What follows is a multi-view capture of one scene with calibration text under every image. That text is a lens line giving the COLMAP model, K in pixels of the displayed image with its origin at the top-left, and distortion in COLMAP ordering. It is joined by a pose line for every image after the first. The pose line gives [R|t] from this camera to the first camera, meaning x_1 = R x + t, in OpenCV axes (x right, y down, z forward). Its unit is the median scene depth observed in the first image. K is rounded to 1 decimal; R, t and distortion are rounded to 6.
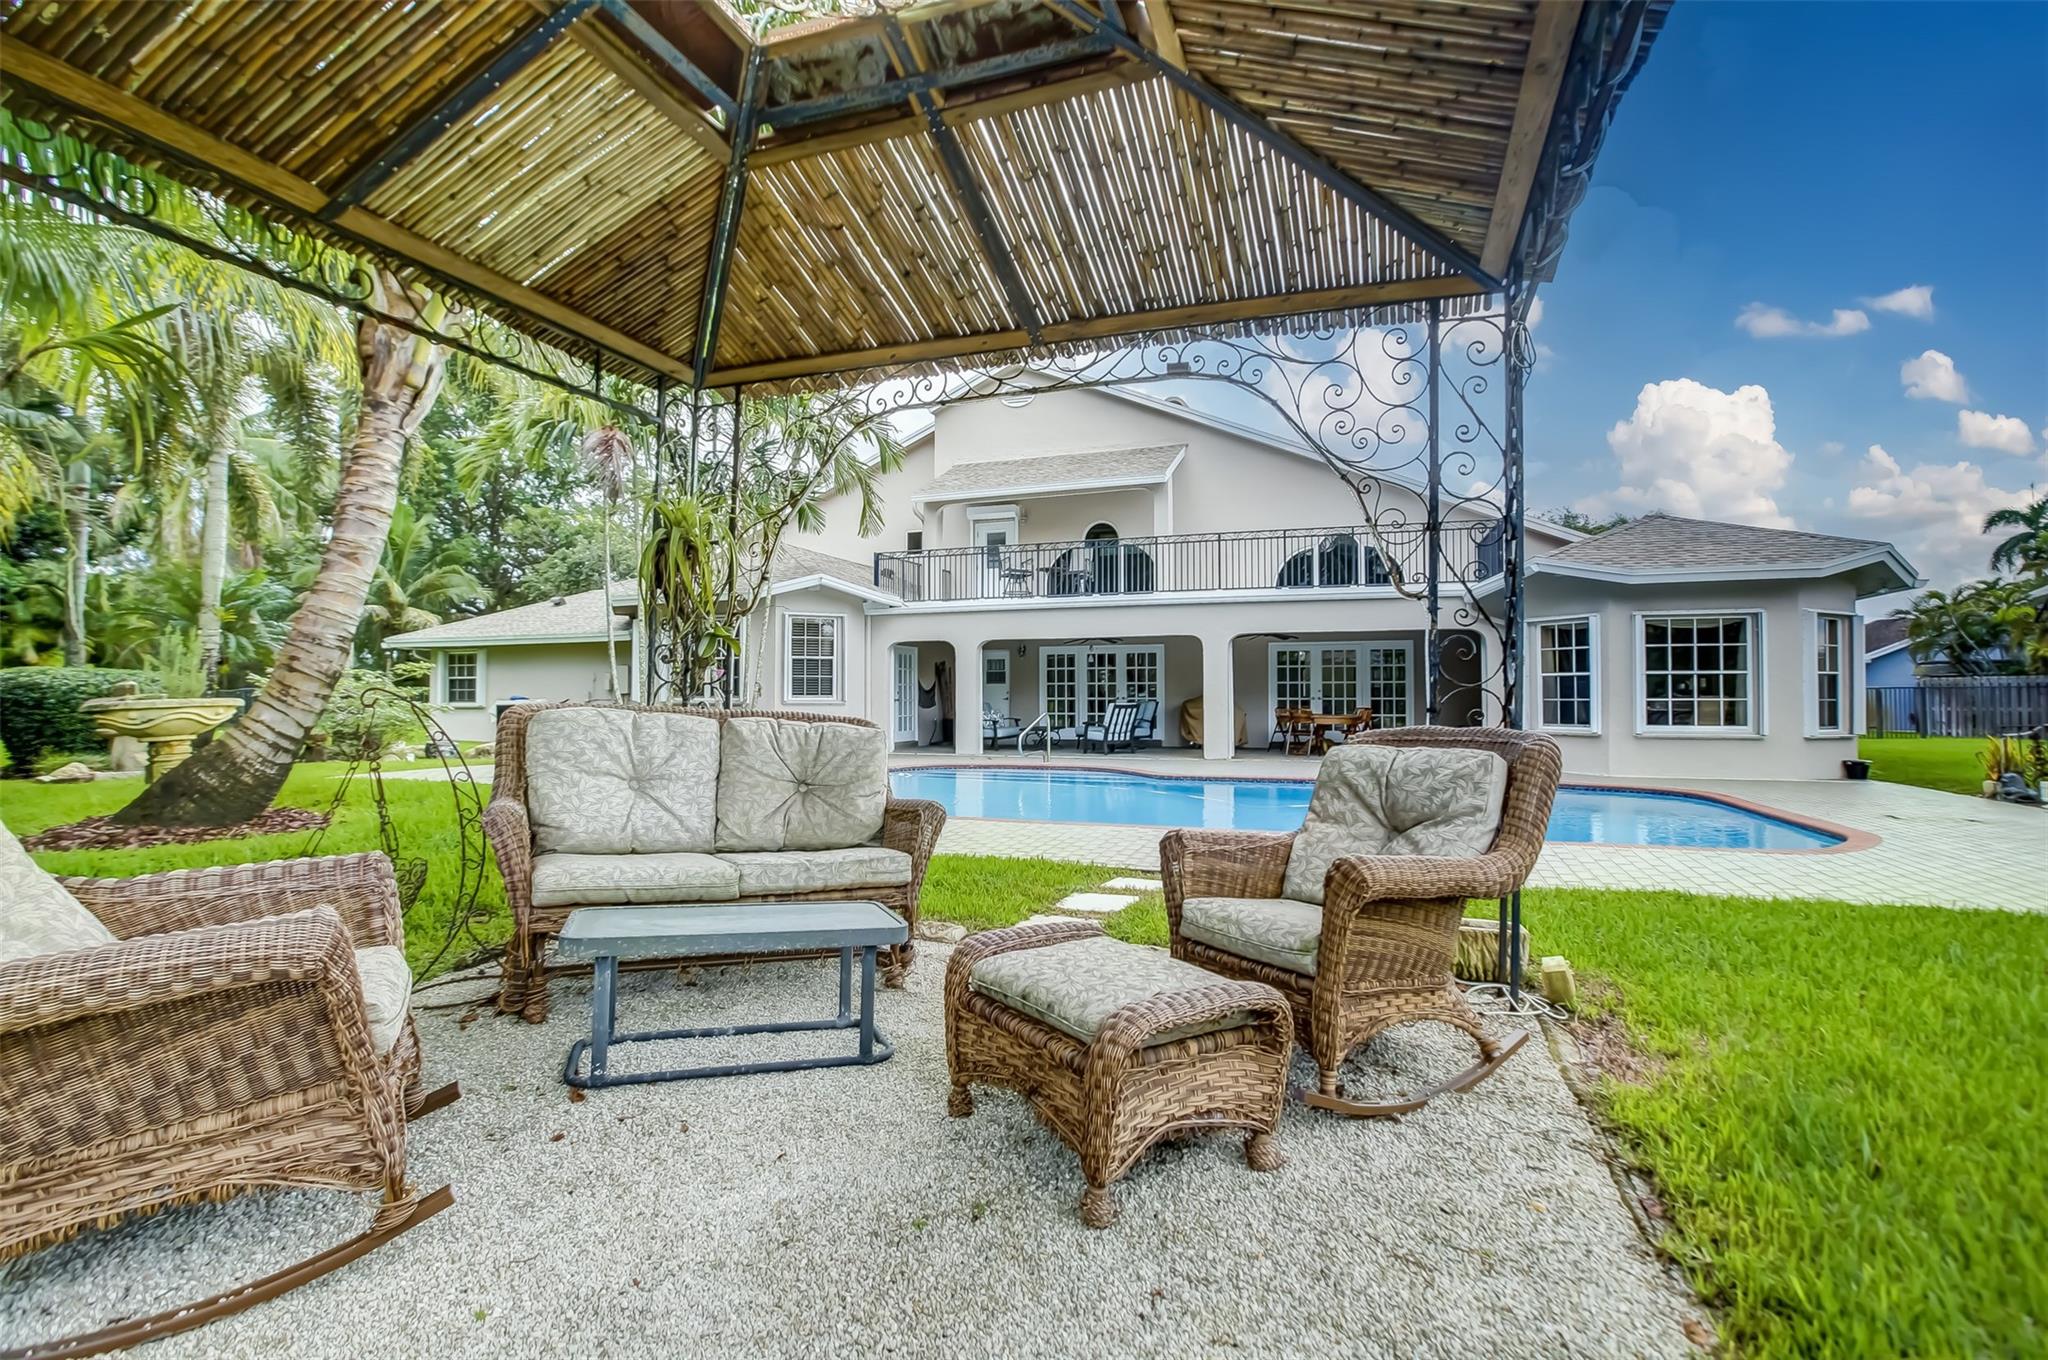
lens RADIAL K [[938.6, 0, 1039.5], [0, 938.6, 676.2], [0, 0, 1]] dist [-0.039432, 0.013711]
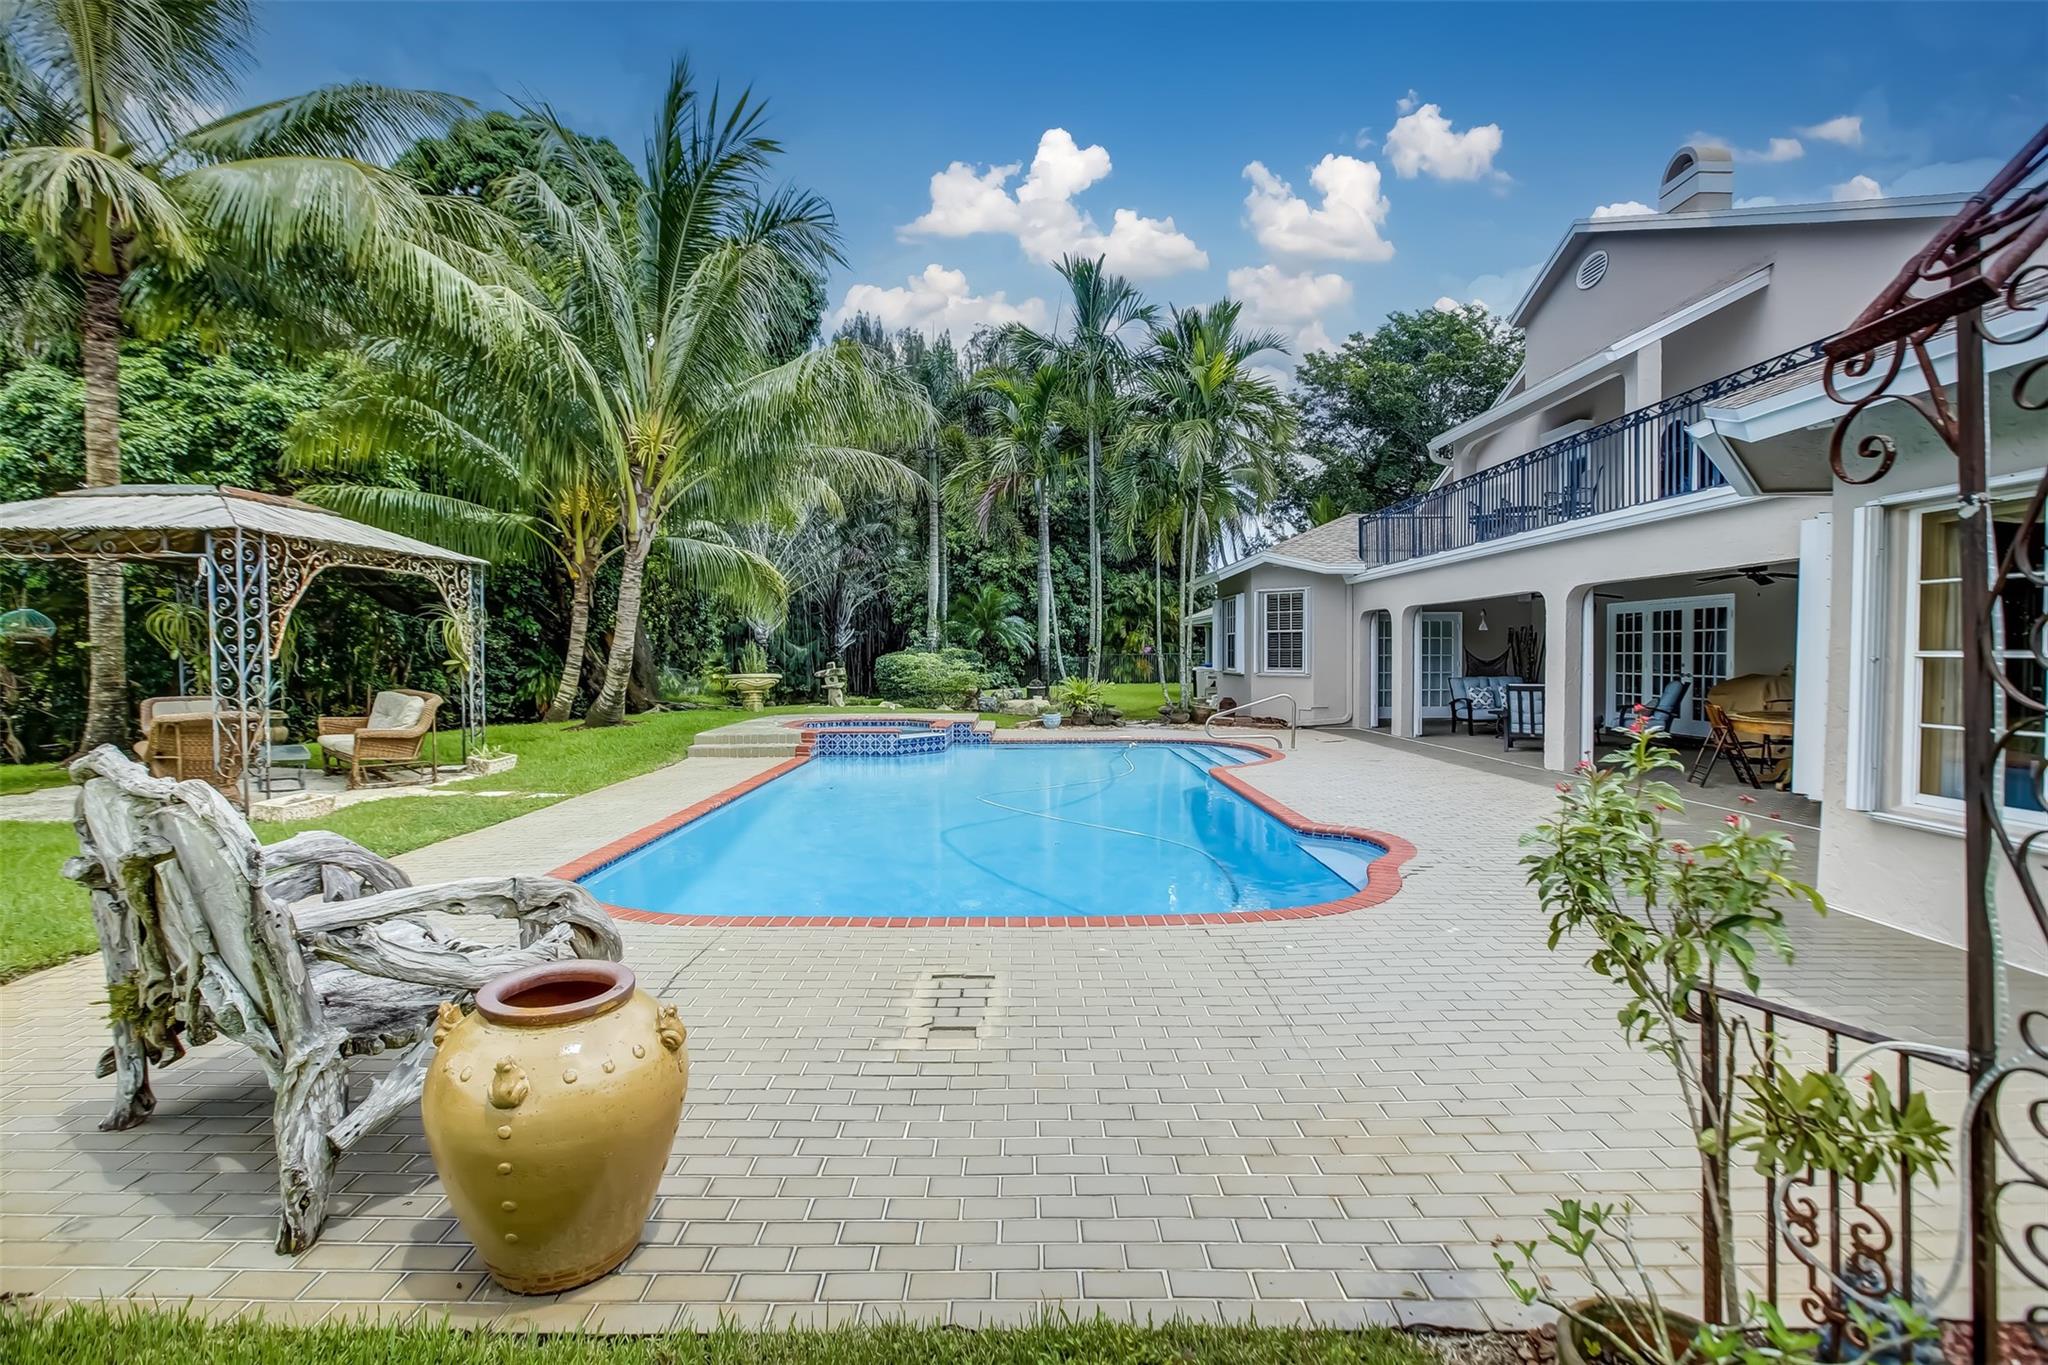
lens RADIAL K [[938.6, 0, 1022.0], [0, 938.6, 661.6], [0, 0, 1]] dist [-0.039432, 0.013711]
pose [[0.326173, 0.010322, -0.945254, 0.636083], [0.025251, 0.999488, 0.019628, -0.013039], [0.944973, -0.030271, 0.325746, 0.378757]]
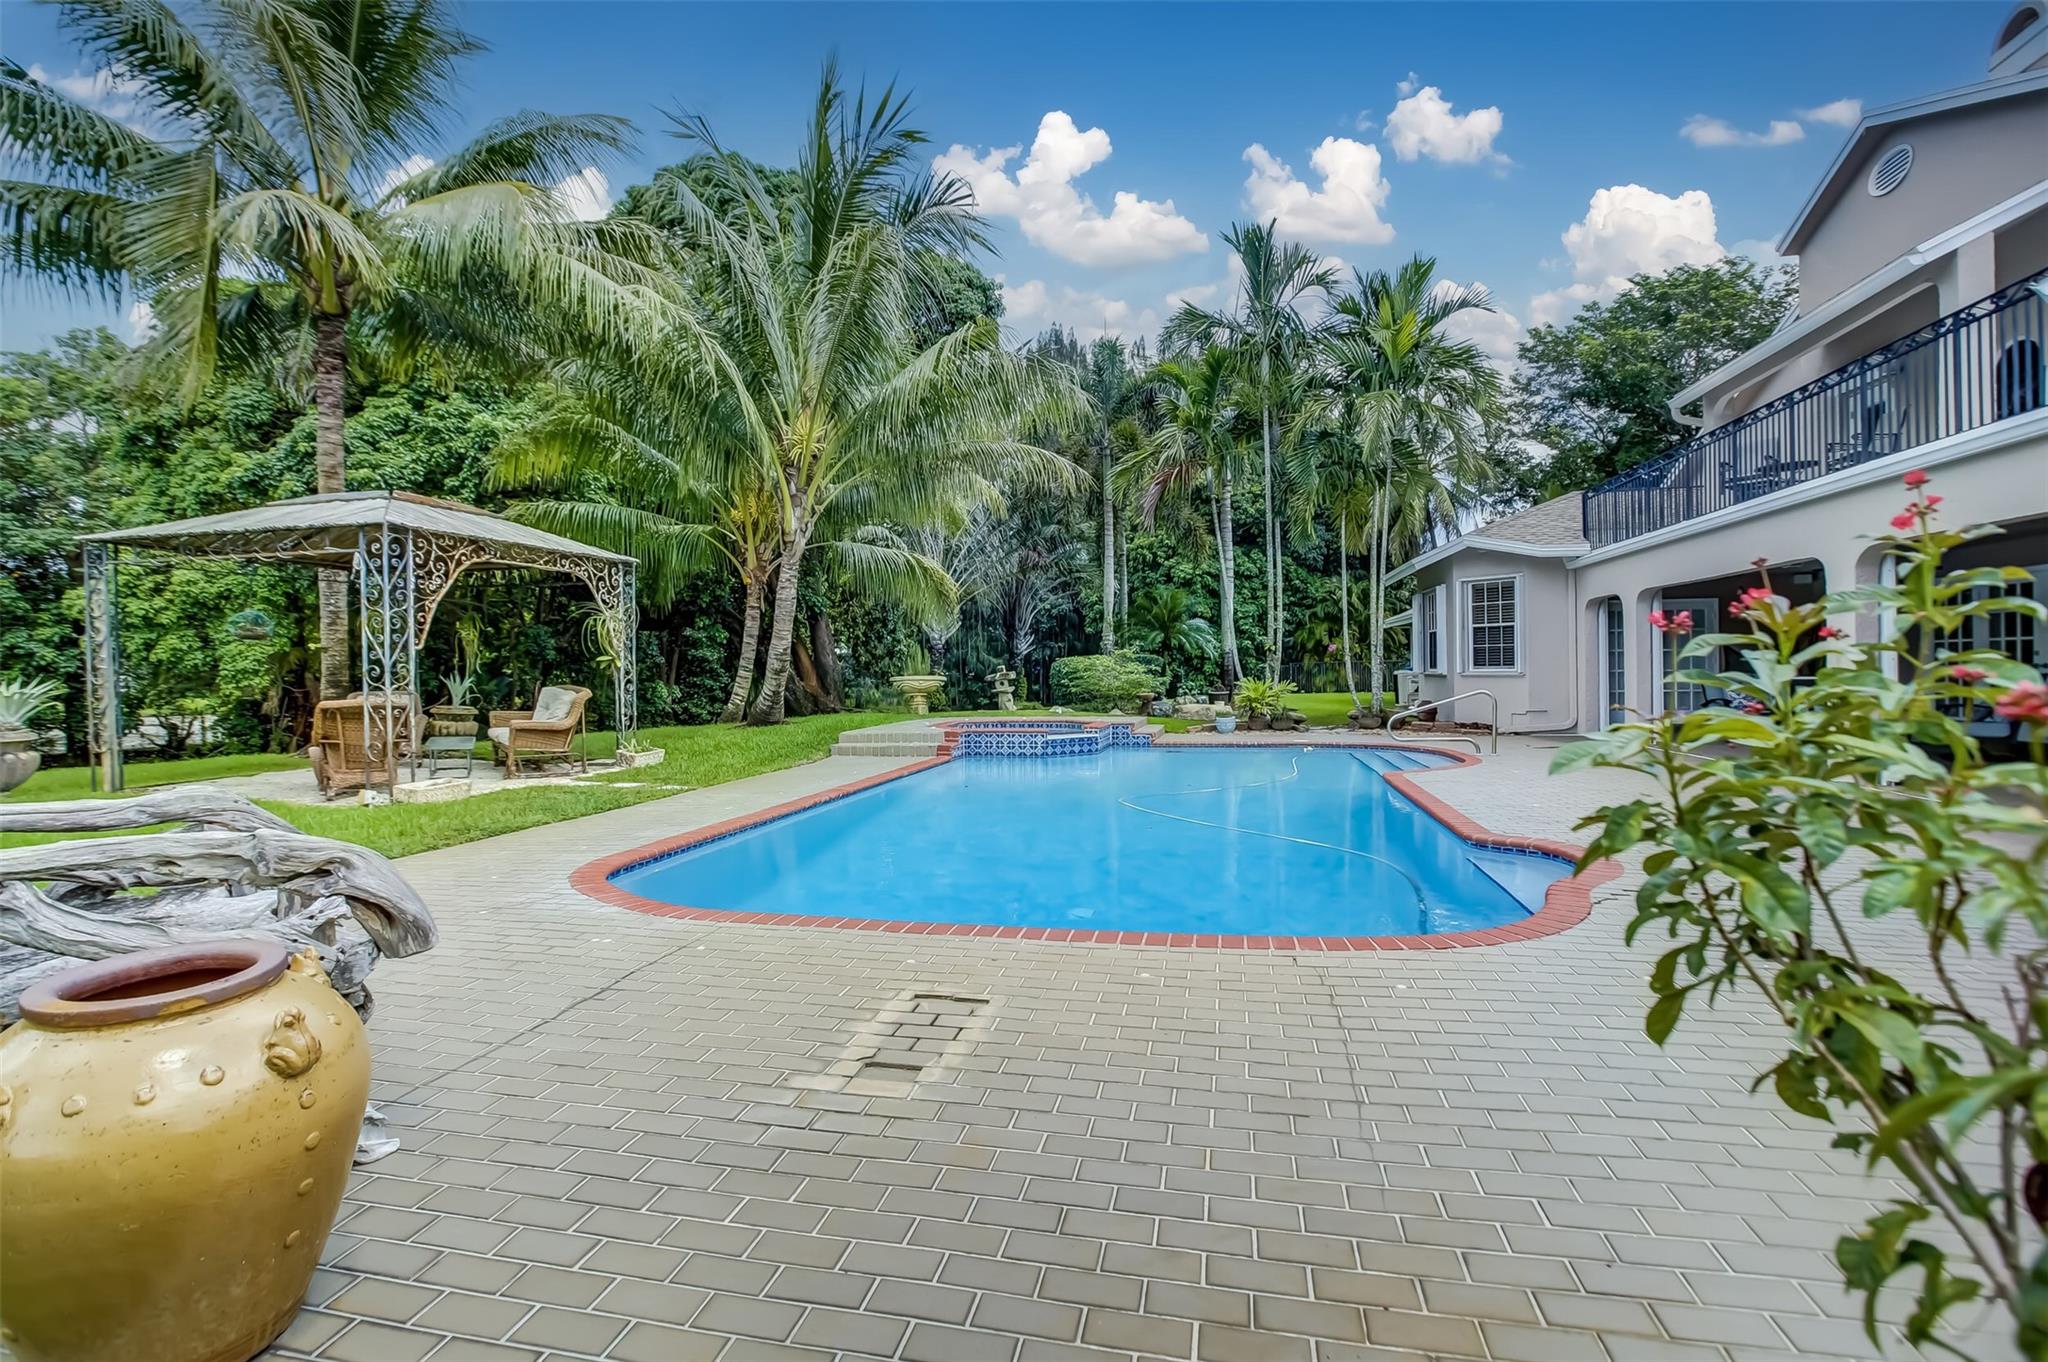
lens RADIAL K [[938.6, 0, 1026.4], [0, 938.6, 662.4], [0, 0, 1]] dist [-0.039432, 0.013711]
pose [[0.117644, -0.005849, -0.993039, 0.598595], [0.034250, 0.999412, -0.001829, 0.003504], [0.992465, -0.033796, 0.117775, 0.431060]]
